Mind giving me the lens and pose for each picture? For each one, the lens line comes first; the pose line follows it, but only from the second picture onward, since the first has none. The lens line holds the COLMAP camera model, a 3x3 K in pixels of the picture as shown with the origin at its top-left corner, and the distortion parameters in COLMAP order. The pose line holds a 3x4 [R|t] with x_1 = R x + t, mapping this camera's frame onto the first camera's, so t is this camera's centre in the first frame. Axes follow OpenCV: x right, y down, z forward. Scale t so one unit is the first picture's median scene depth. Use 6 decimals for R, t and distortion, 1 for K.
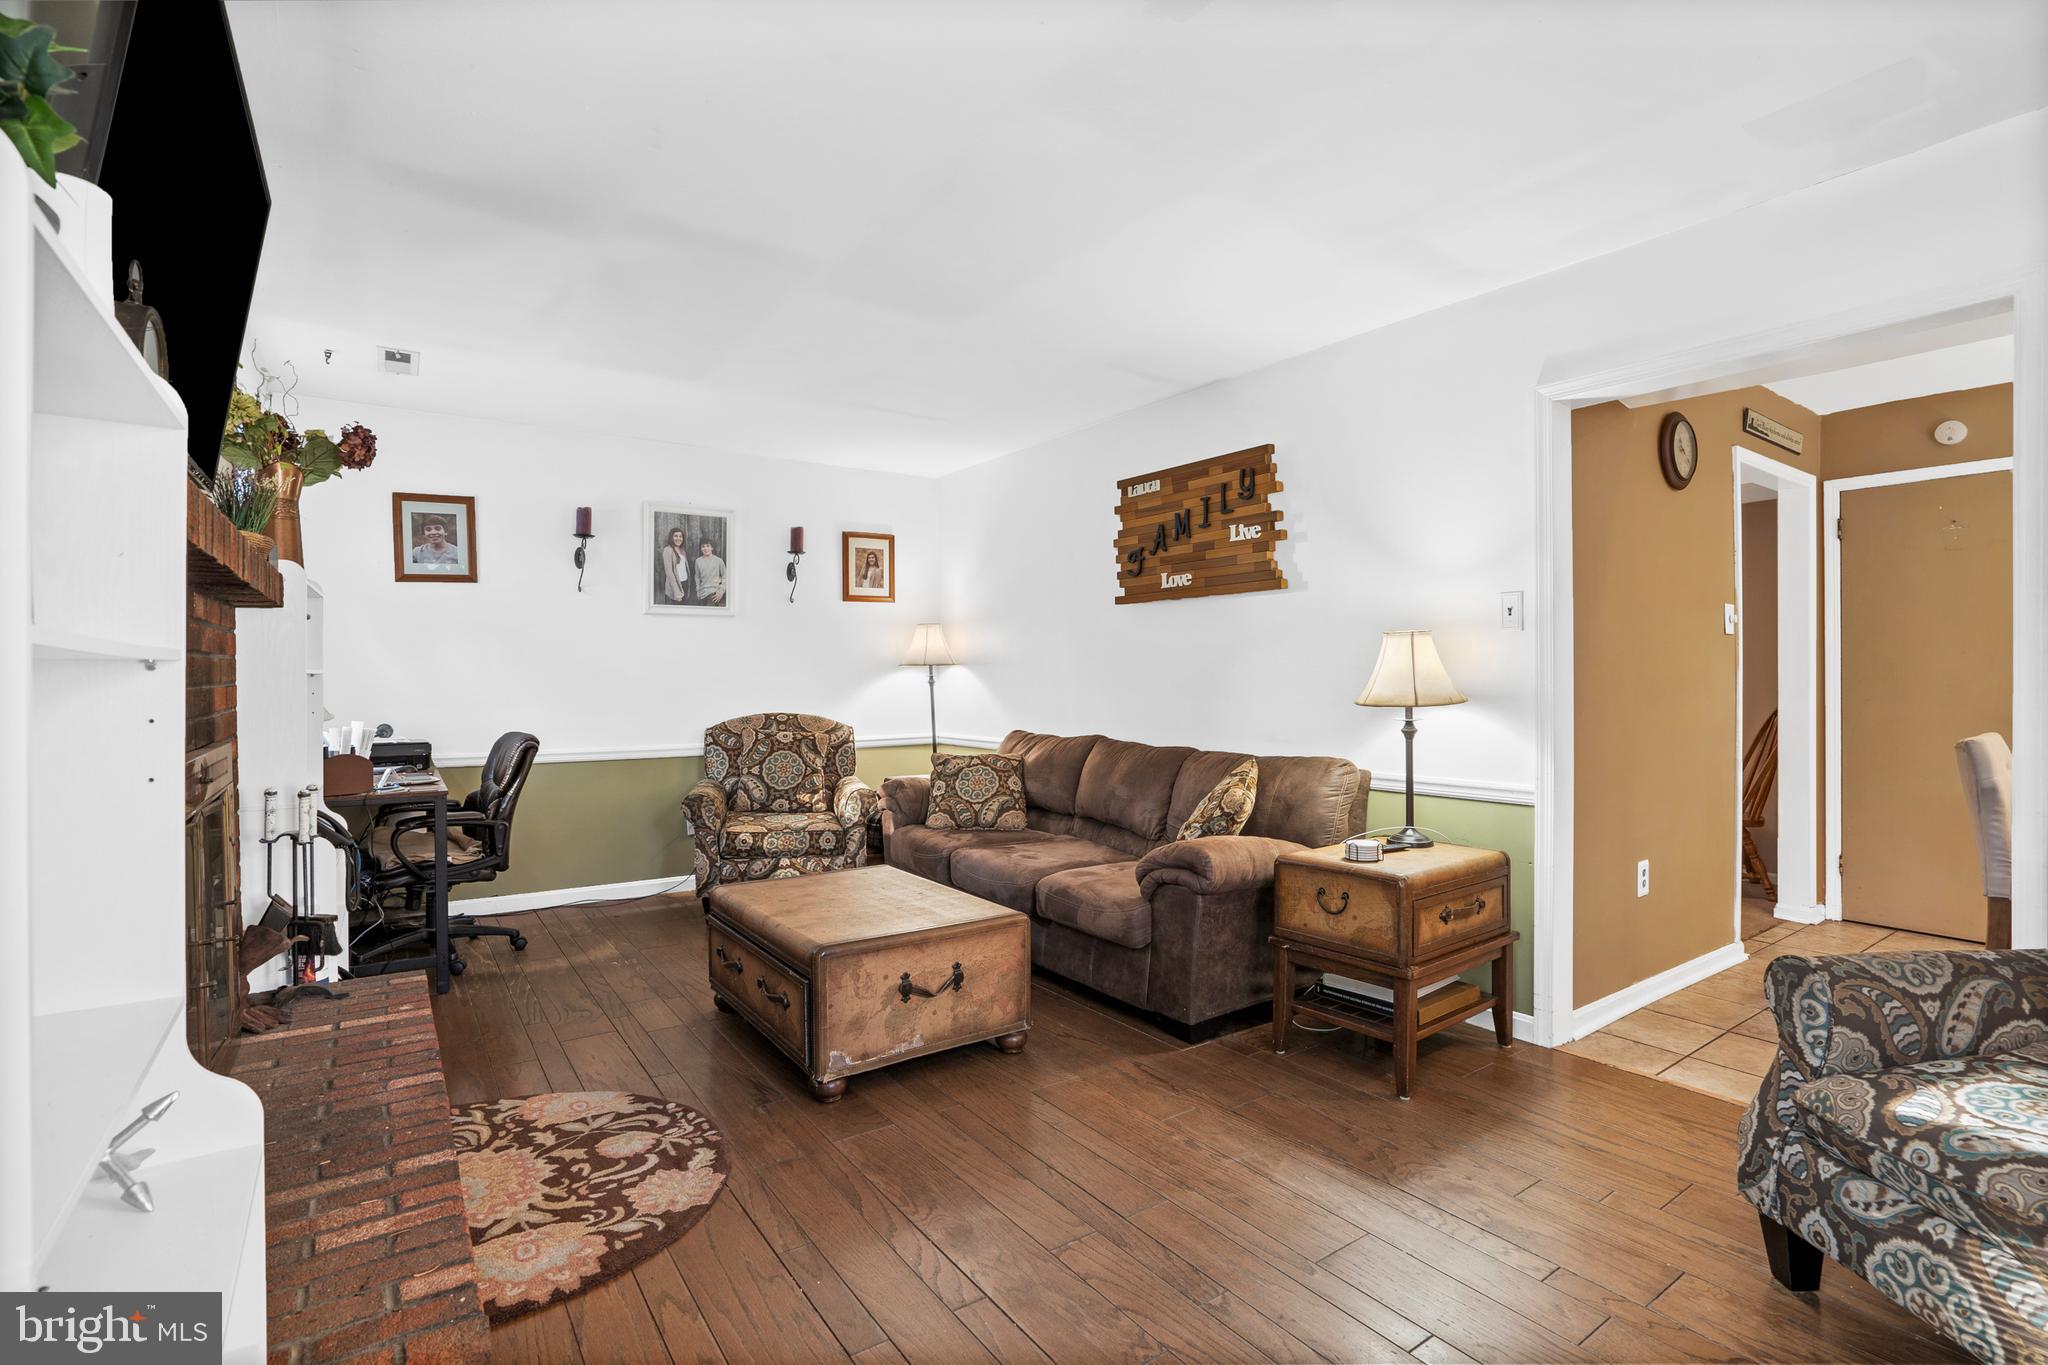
lens RADIAL K [[972.5, 0, 1008.5], [0, 972.5, 685.4], [0, 0, 1]] dist [-0.032569, 0.018161]
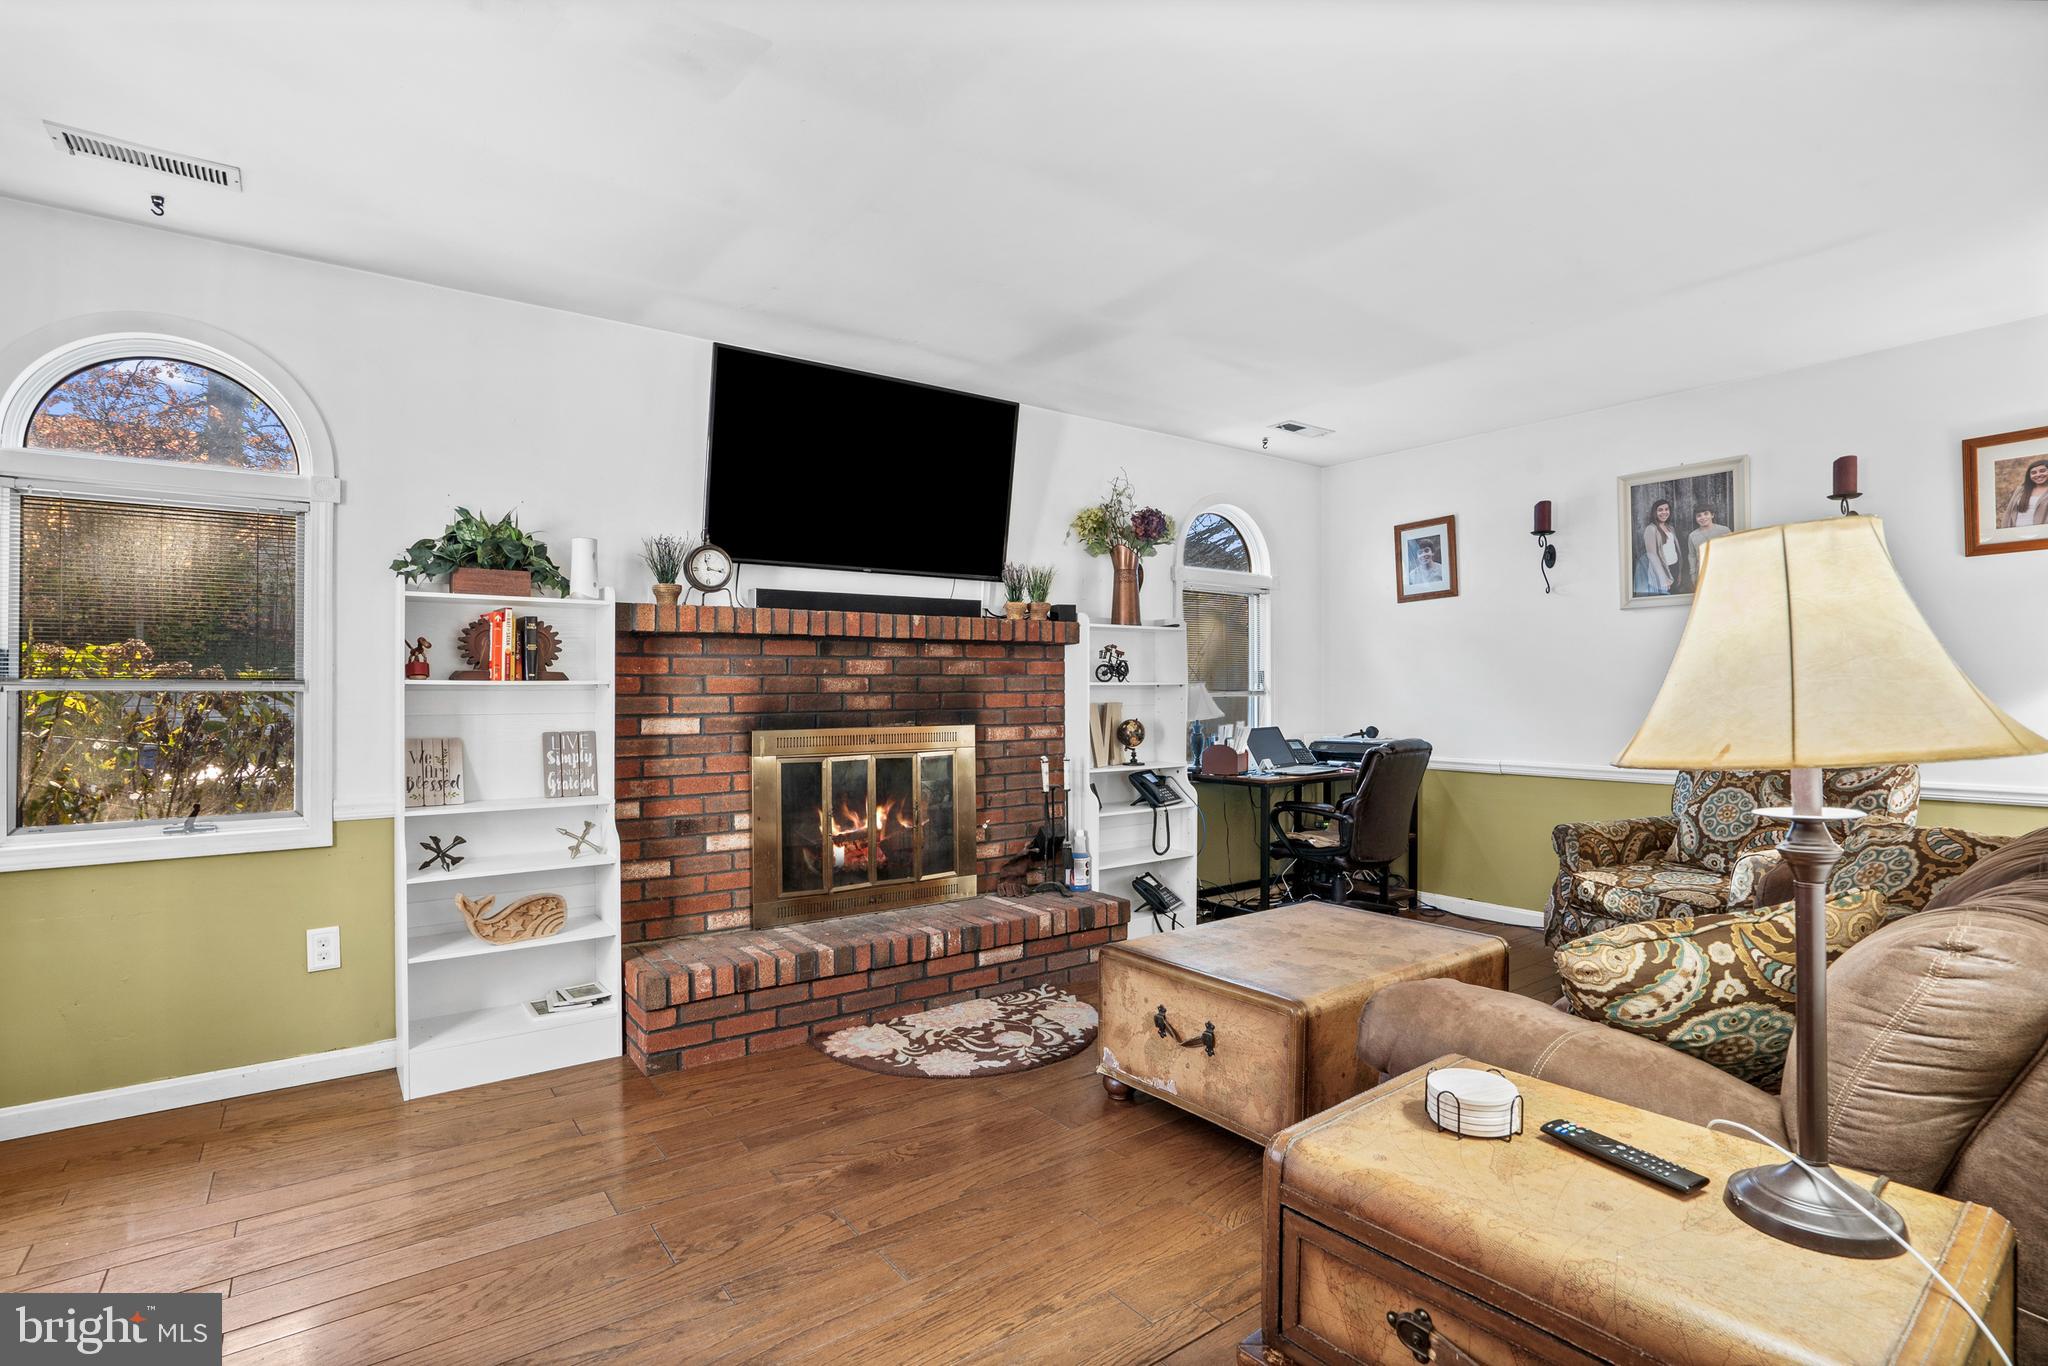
lens RADIAL K [[972.5, 0, 1011.5], [0, 972.5, 674.2], [0, 0, 1]] dist [-0.032569, 0.018161]
pose [[0.042622, -0.011426, -0.999026, 0.831653], [-0.000046, 0.999935, -0.011438, -0.015247], [0.999091, 0.000533, 0.042619, 0.812576]]
